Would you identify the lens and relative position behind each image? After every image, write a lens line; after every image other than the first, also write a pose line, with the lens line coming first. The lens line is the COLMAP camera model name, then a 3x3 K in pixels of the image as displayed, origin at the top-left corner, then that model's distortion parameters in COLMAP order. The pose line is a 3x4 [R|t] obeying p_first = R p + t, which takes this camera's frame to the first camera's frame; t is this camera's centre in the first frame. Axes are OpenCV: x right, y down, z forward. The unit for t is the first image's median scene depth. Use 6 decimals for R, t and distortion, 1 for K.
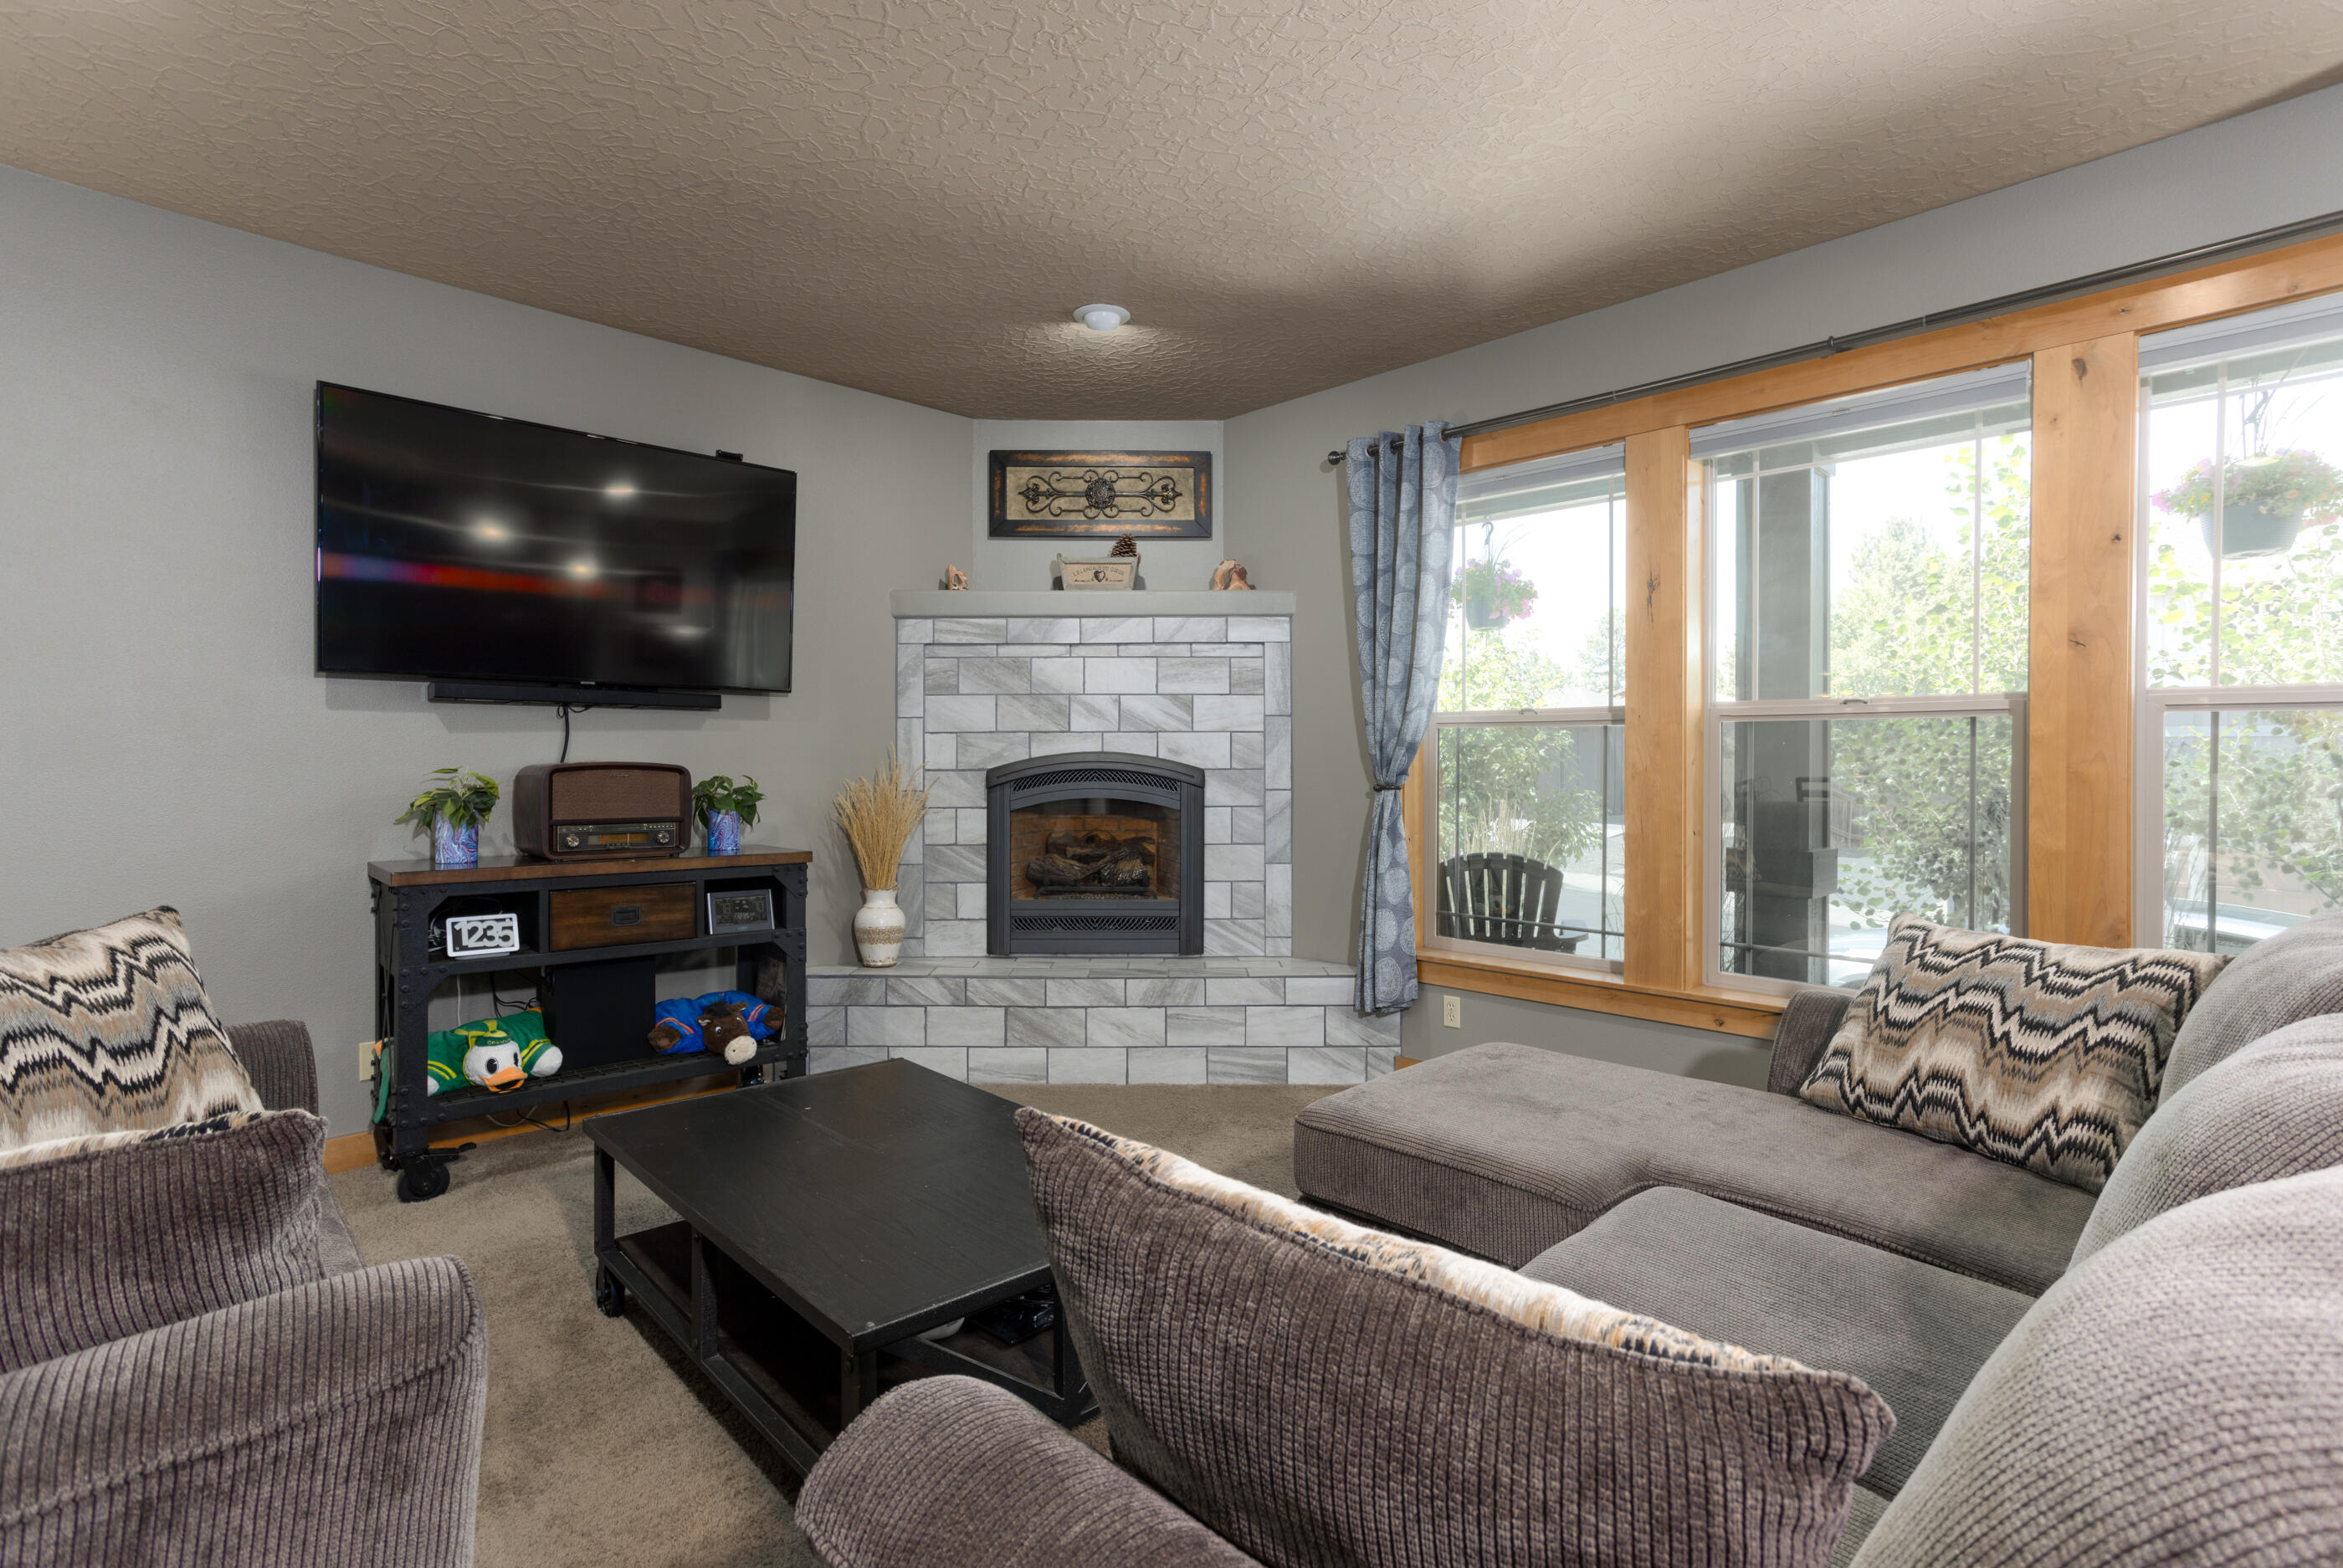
lens RADIAL K [[1117.6, 0, 1182.0], [0, 1117.6, 759.1], [0, 0, 1]] dist [-0.034658, 0.038612]
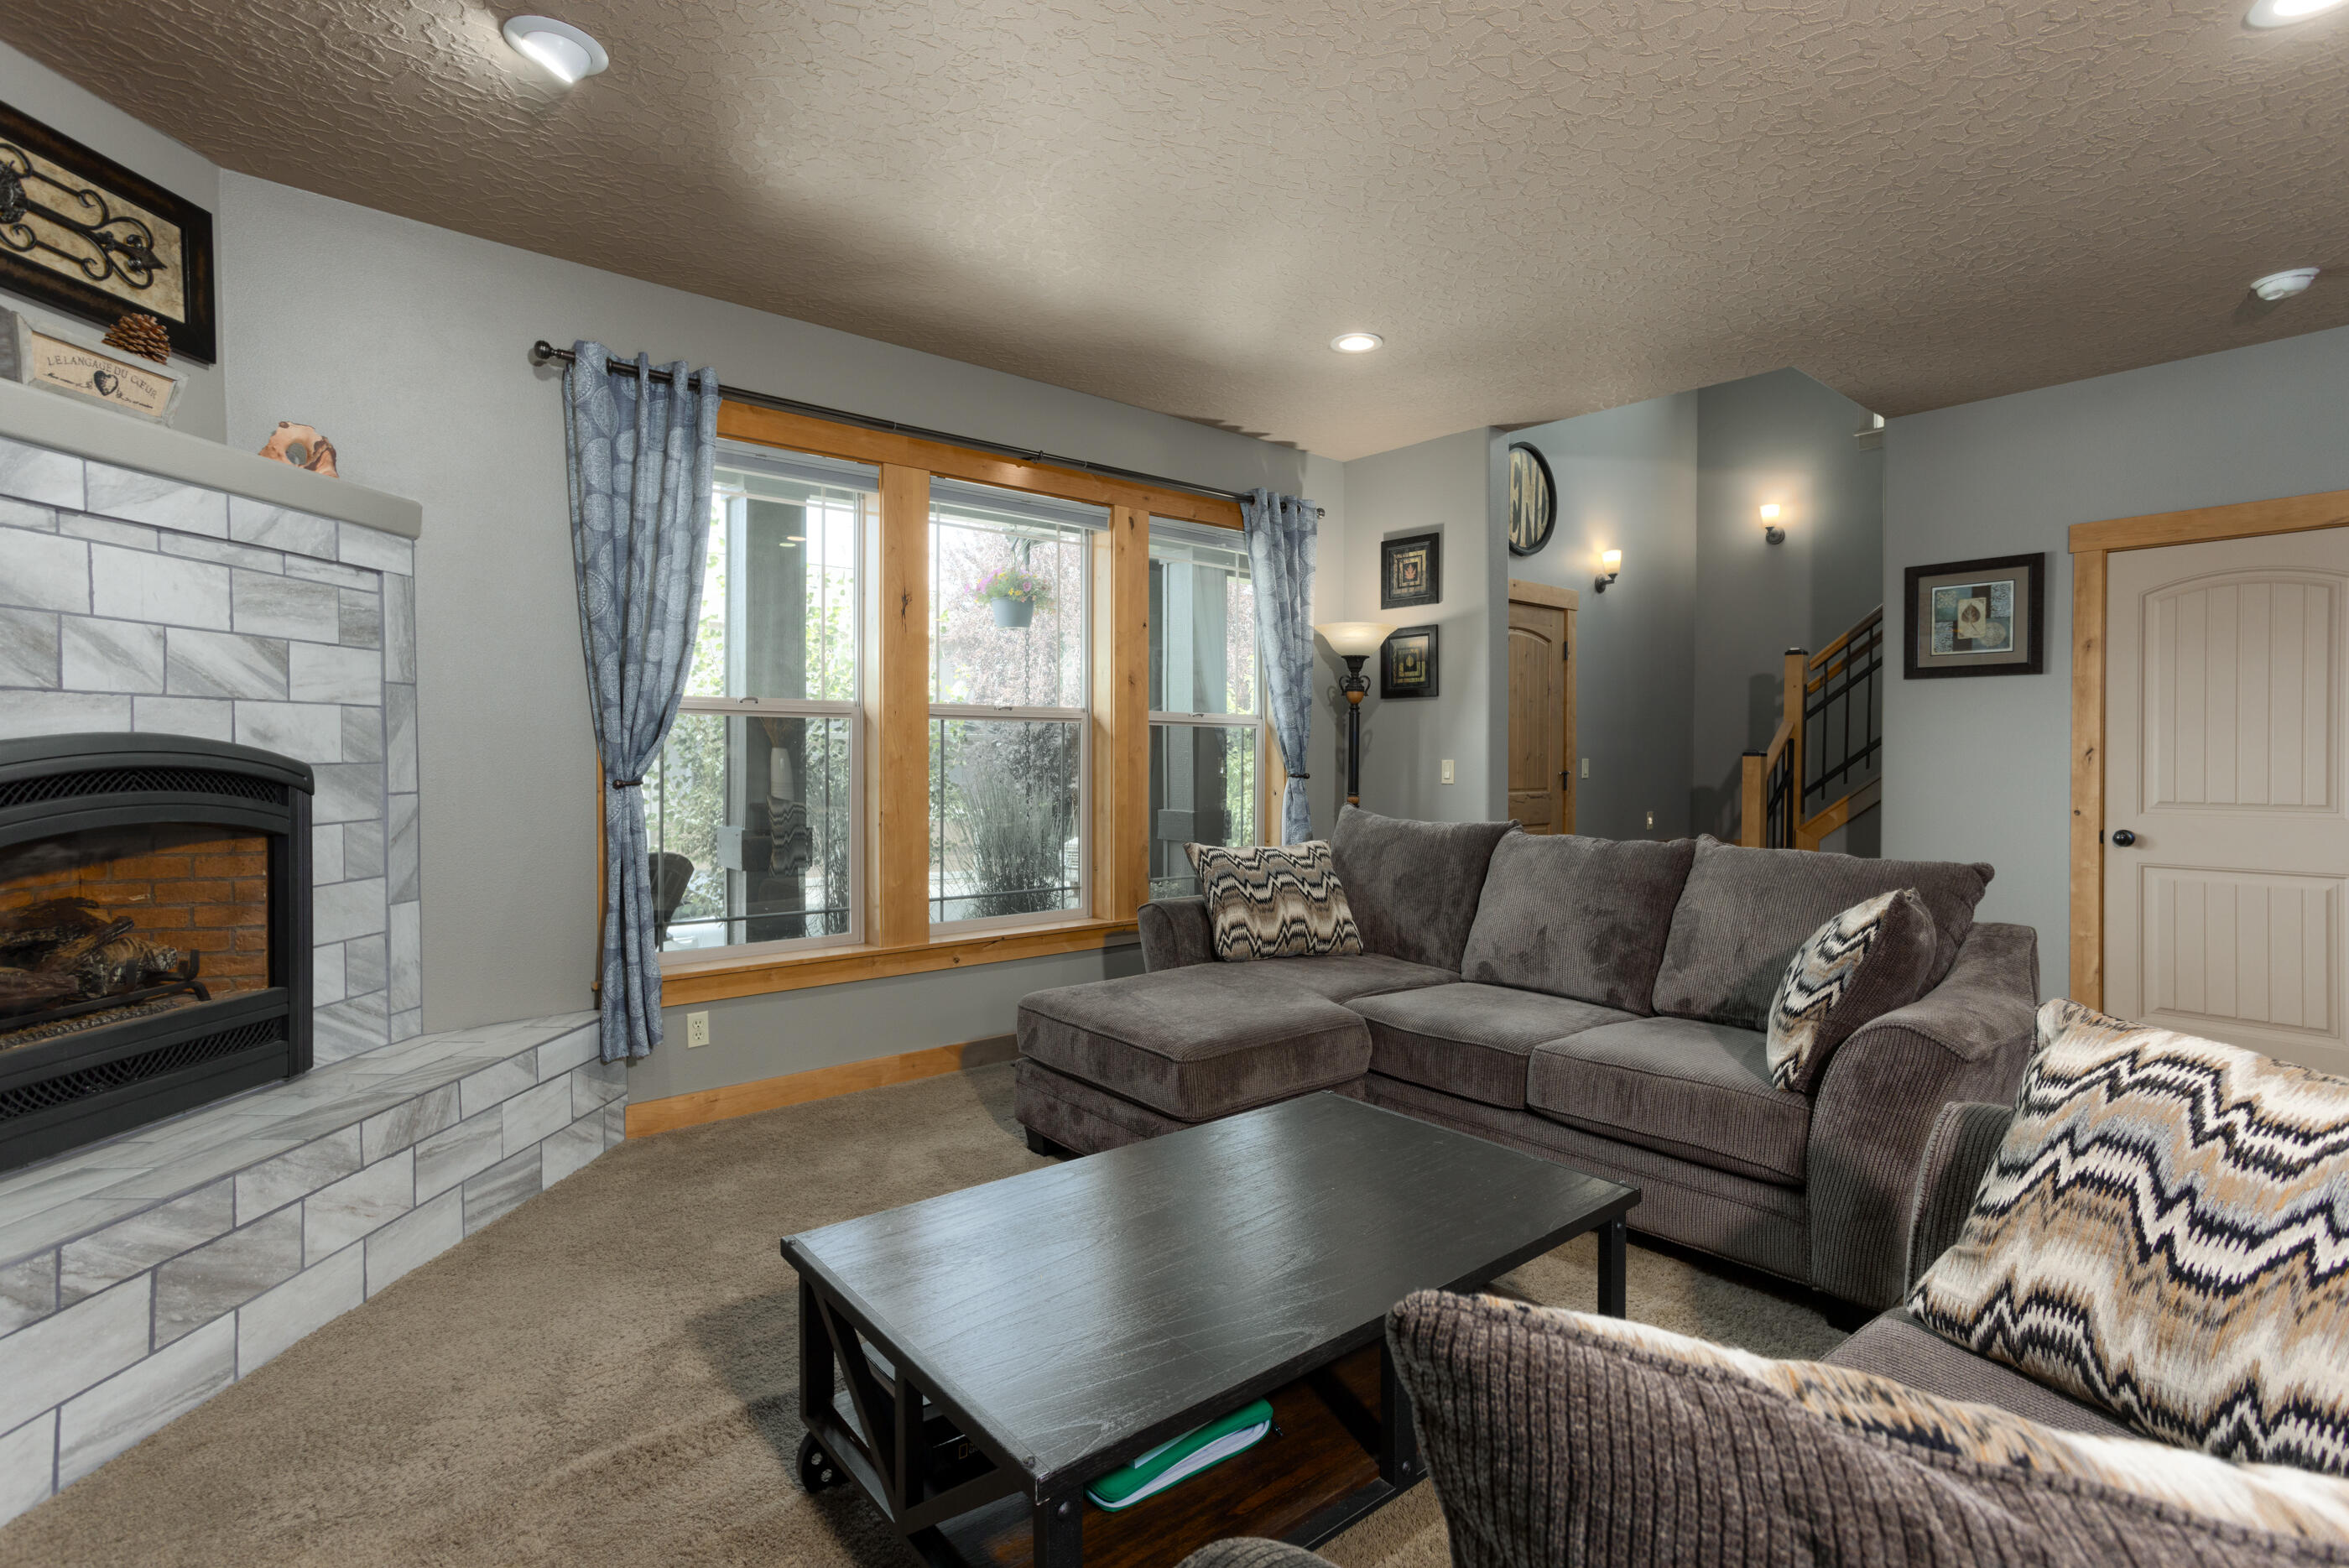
lens RADIAL K [[1120.6, 0, 1185.0], [0, 1120.6, 759.1], [0, 0, 1]] dist [-0.034658, 0.038612]
pose [[0.068131, -0.008015, 0.997644, -0.553540], [-0.004696, 0.999954, 0.008354, -0.001156], [-0.997665, -0.005254, 0.068090, 0.483029]]
